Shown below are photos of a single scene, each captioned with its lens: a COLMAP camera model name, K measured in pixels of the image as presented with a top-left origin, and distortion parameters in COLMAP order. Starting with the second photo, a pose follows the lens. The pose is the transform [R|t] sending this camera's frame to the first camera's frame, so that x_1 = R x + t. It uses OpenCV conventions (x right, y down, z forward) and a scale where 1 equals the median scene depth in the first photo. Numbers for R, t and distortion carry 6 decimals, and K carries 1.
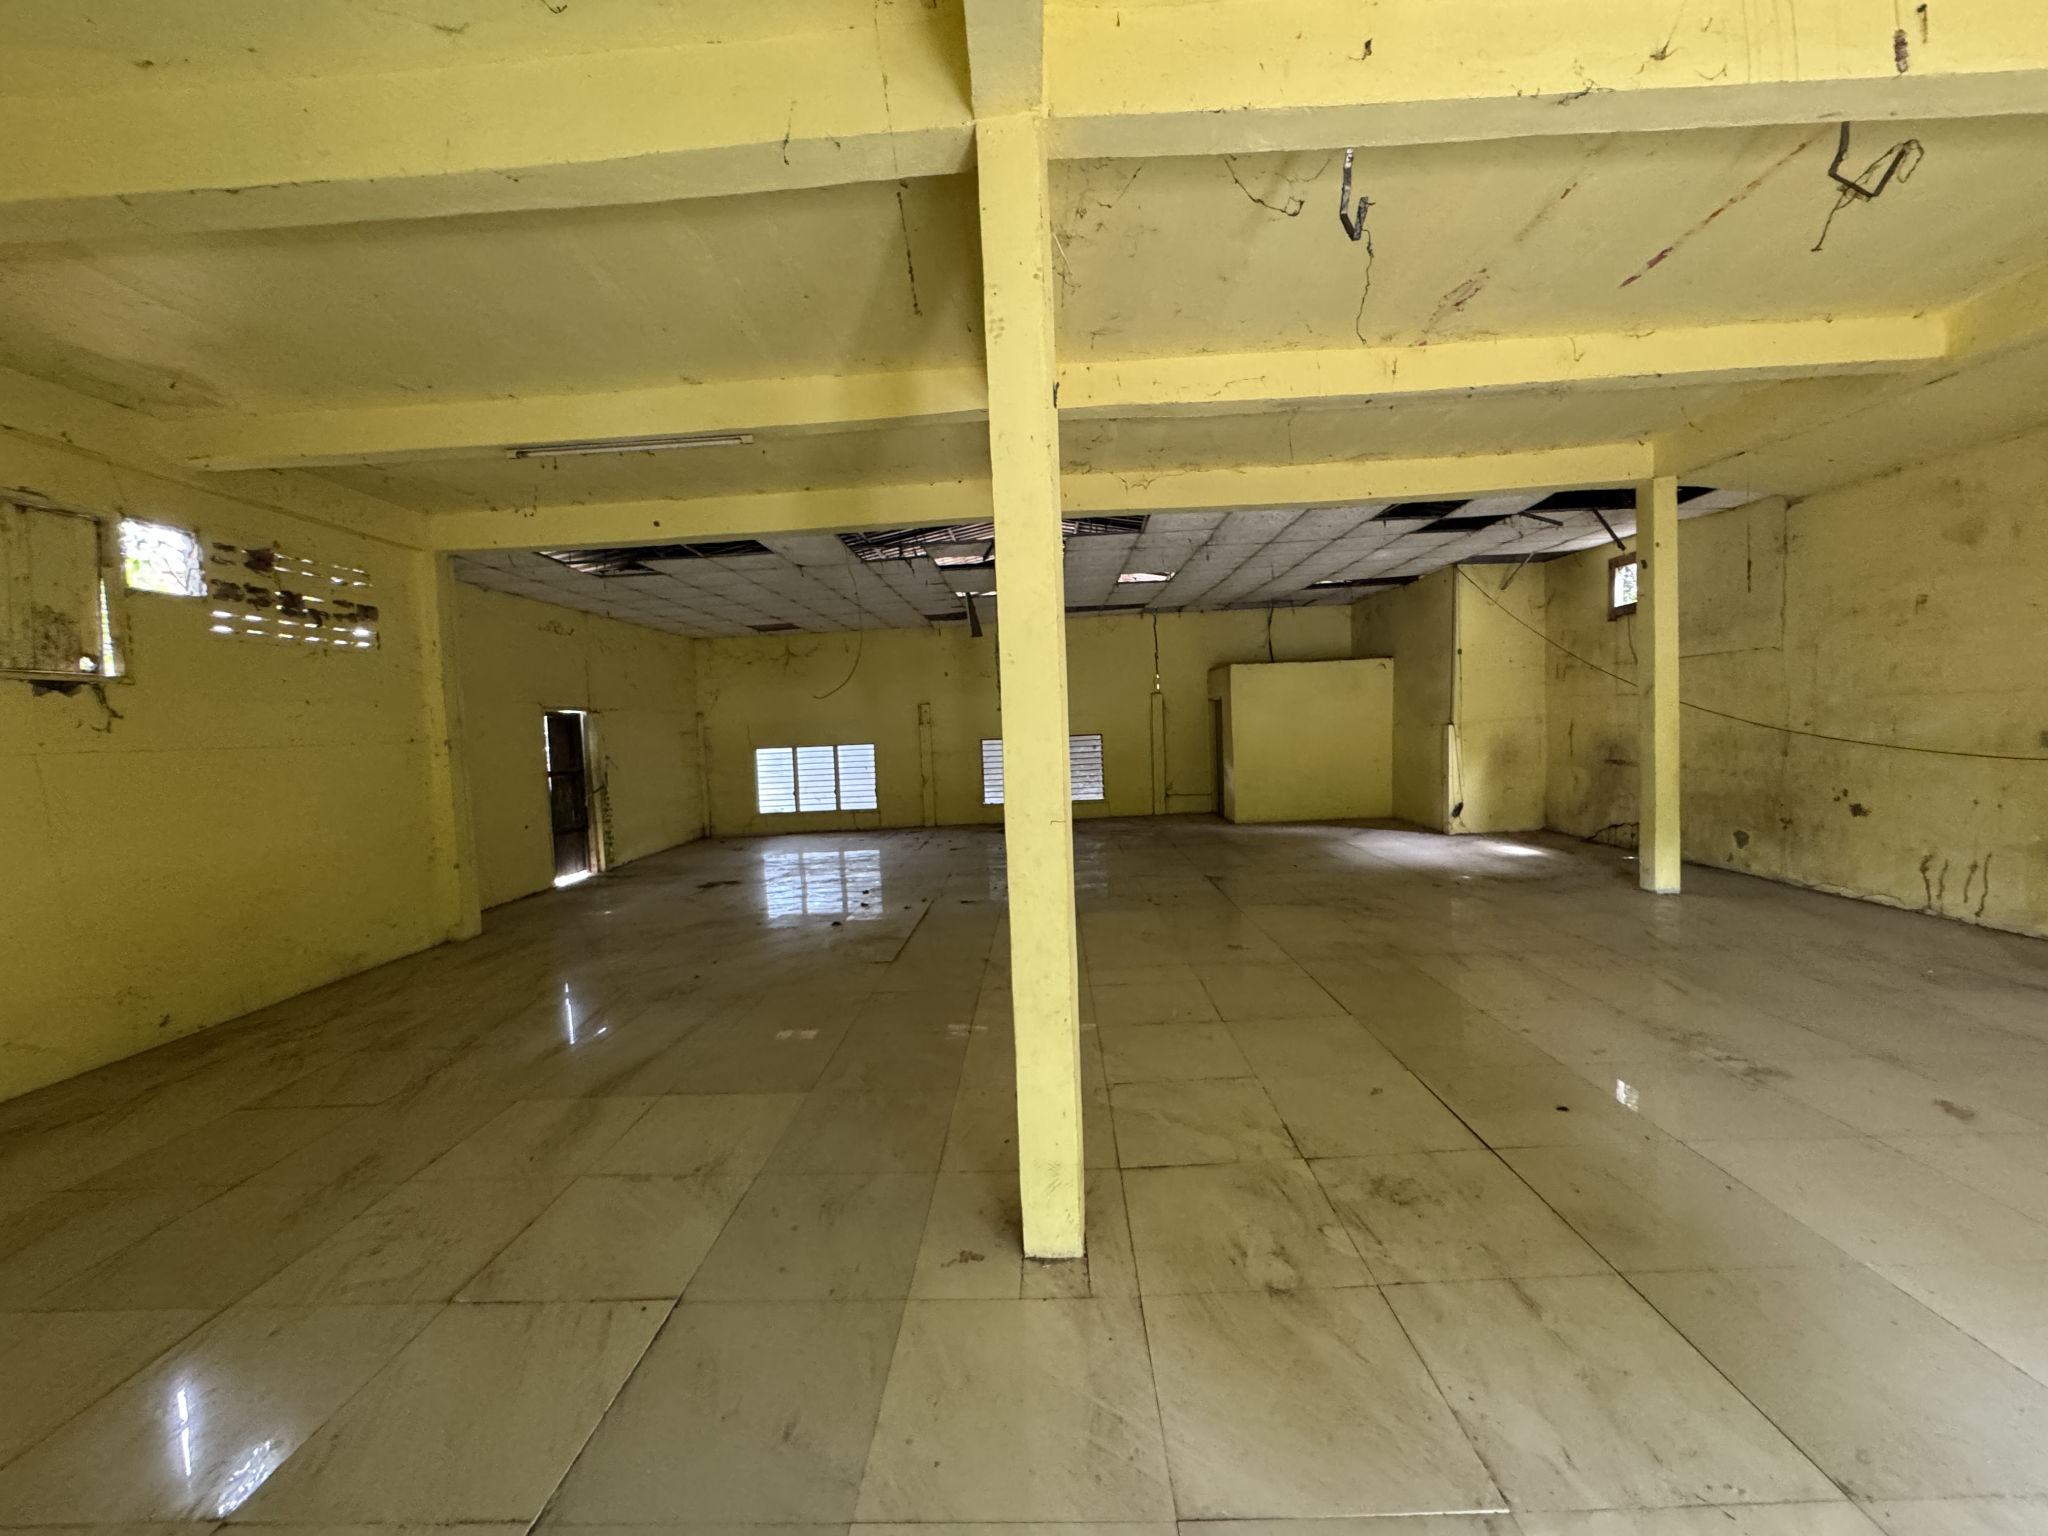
lens RADIAL K [[814.3, 0, 1026.2], [0, 814.3, 765.1], [0, 0, 1]] dist [-0.001547, 0.000151]
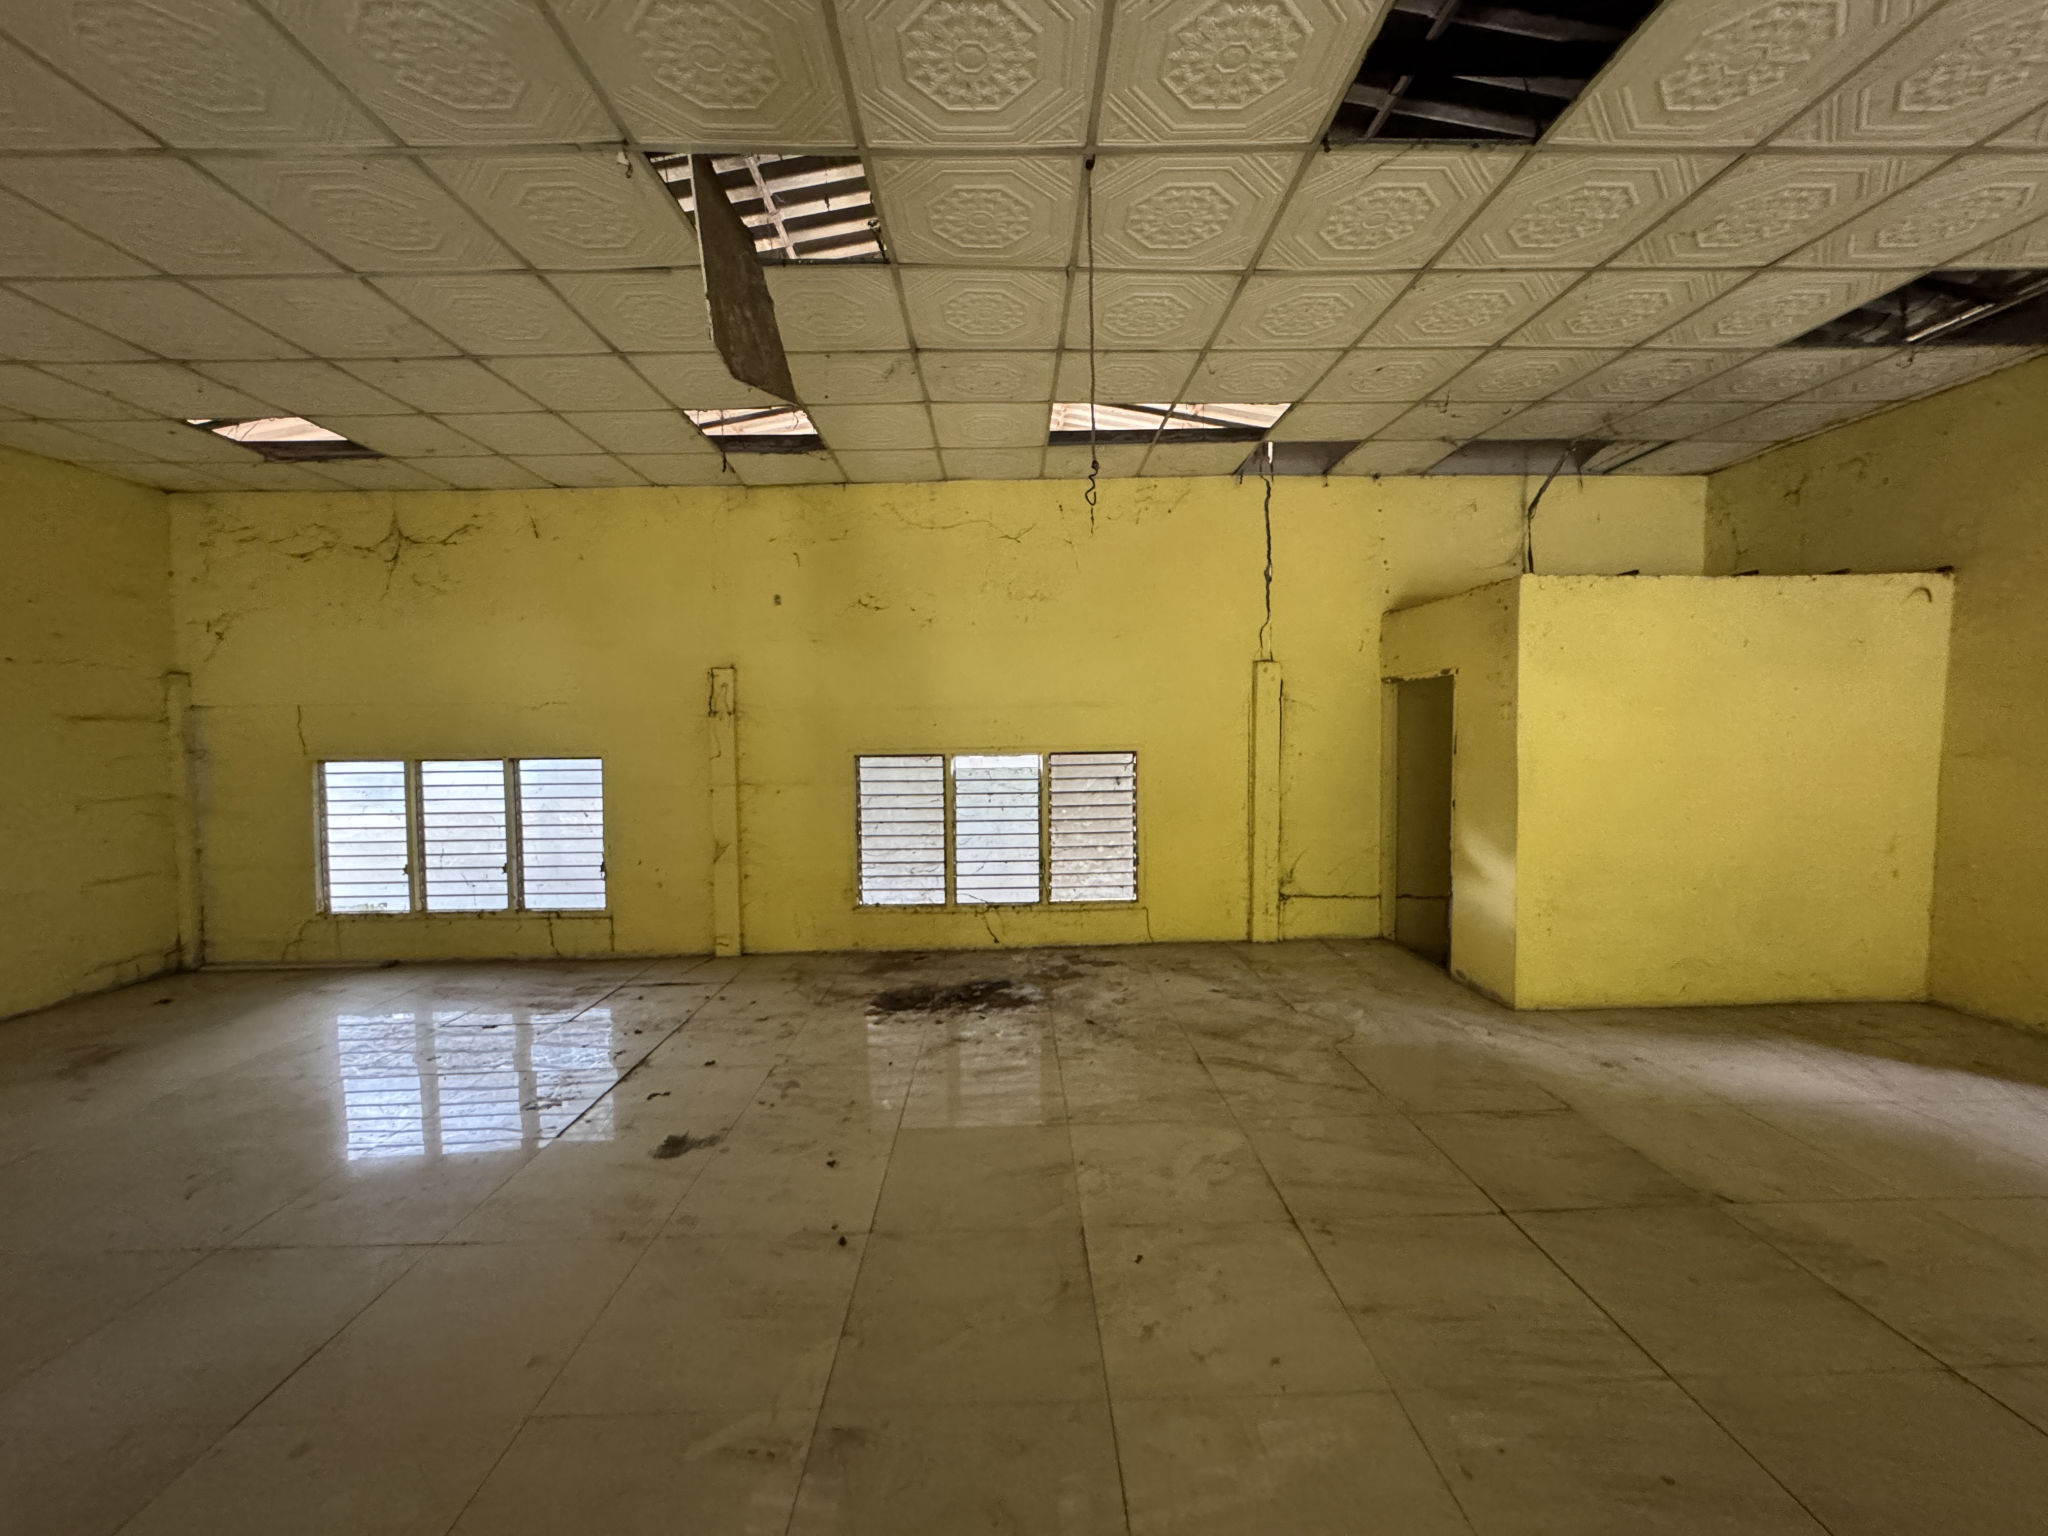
lens RADIAL K [[814.3, 0, 1026.2], [0, 814.3, 765.1], [0, 0, 1]] dist [-0.001547, 0.000151]
pose [[0.998774, 0.030141, 0.039261, 0.017302], [-0.029871, 0.999526, -0.007444, -0.025964], [-0.039467, 0.006262, 0.999201, 0.568275]]
